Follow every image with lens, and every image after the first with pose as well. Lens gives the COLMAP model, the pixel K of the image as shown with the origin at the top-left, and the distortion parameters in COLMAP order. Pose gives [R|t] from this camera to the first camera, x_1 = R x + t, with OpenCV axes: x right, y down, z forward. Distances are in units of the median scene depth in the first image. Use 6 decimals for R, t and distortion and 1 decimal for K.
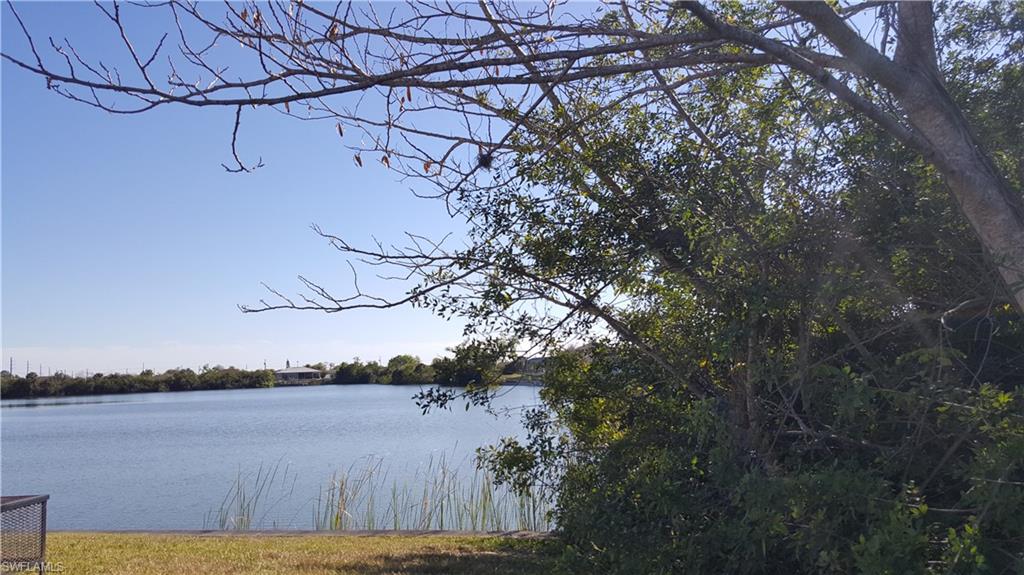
lens RADIAL K [[806.4, 0, 508.1], [0, 806.4, 311.6], [0, 0, 1]] dist [0.145417, -0.235617]
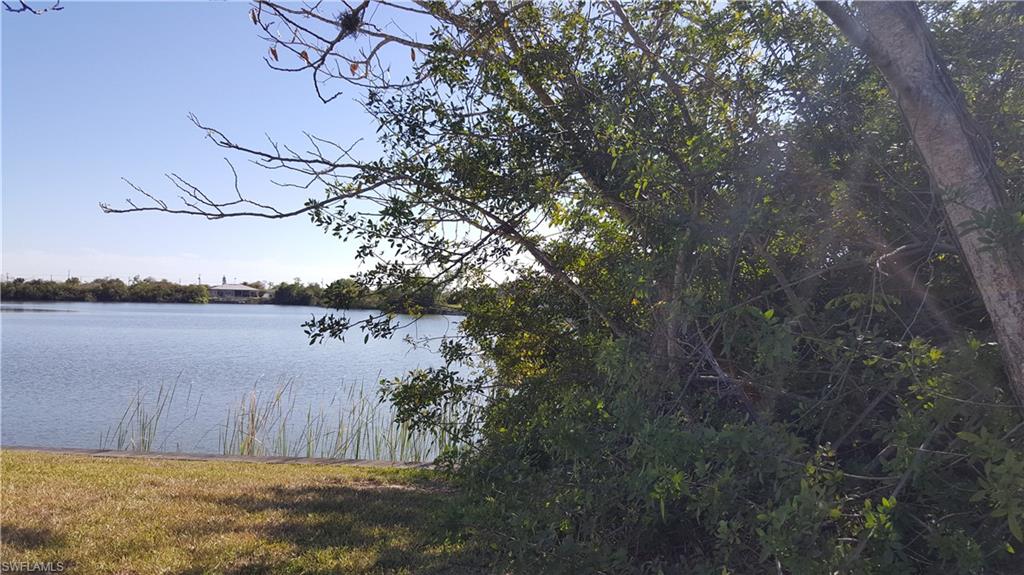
lens RADIAL K [[798.8, 0, 532.1], [0, 798.8, 317.9], [0, 0, 1]] dist [0.144593, -0.257078]
pose [[0.993957, 0.052636, 0.096324, 0.043218], [-0.061251, 0.994166, 0.088777, 0.007985], [-0.091089, -0.094141, 0.991383, 0.091913]]
